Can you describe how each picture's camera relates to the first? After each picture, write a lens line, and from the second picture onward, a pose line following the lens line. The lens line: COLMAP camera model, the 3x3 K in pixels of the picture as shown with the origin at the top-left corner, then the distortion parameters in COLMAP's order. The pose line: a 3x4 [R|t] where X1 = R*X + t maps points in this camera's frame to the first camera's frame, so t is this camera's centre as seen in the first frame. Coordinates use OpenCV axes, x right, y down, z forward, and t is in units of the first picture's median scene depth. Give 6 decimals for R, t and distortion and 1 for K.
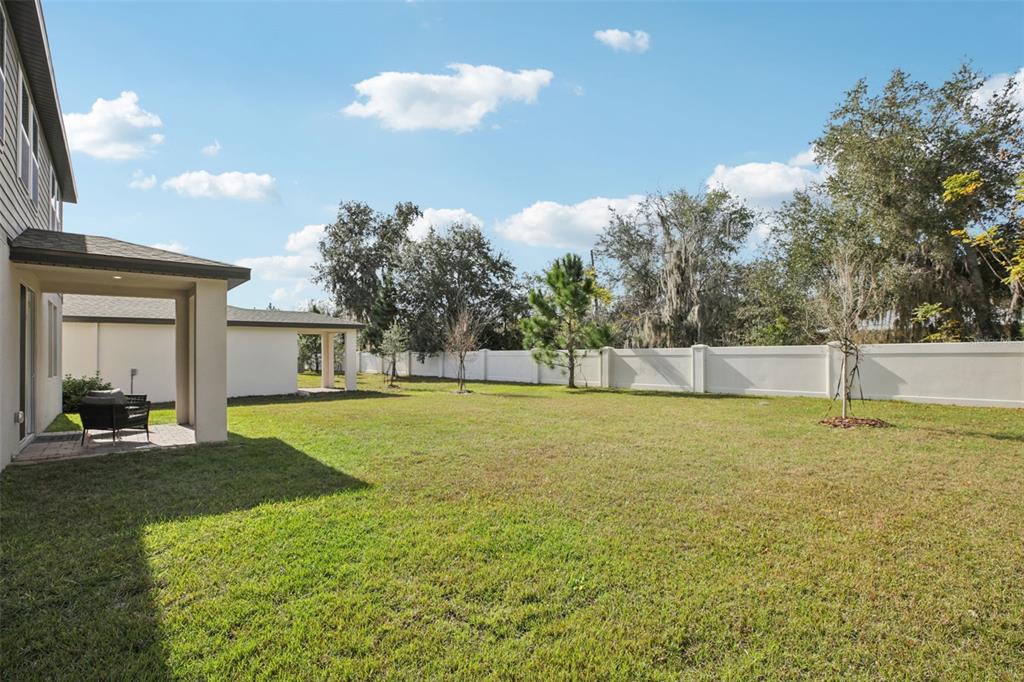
lens RADIAL K [[465.4, 0, 508.2], [0, 465.4, 348.3], [0, 0, 1]] dist [-0.002479, 0.000455]
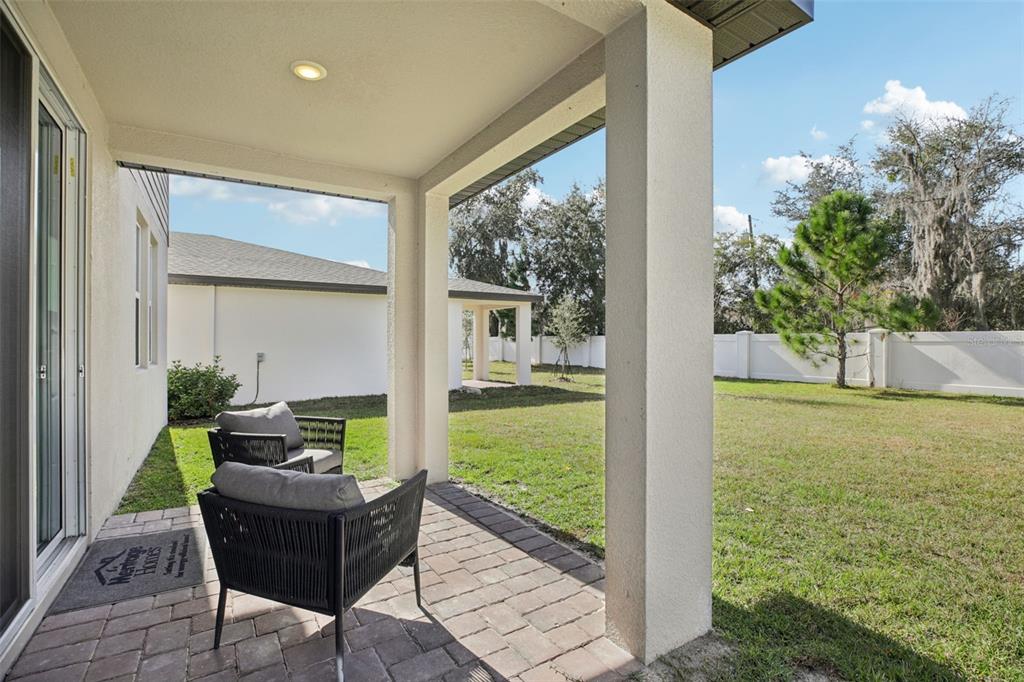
lens RADIAL K [[465.4, 0, 519.5], [0, 465.4, 344.3], [0, 0, 1]] dist [-0.002479, 0.000455]
pose [[0.991936, 0.009580, -0.126374, -0.247423], [-0.007287, 0.999800, 0.018600, 0.011485], [0.126527, -0.017529, 0.991808, 0.265107]]
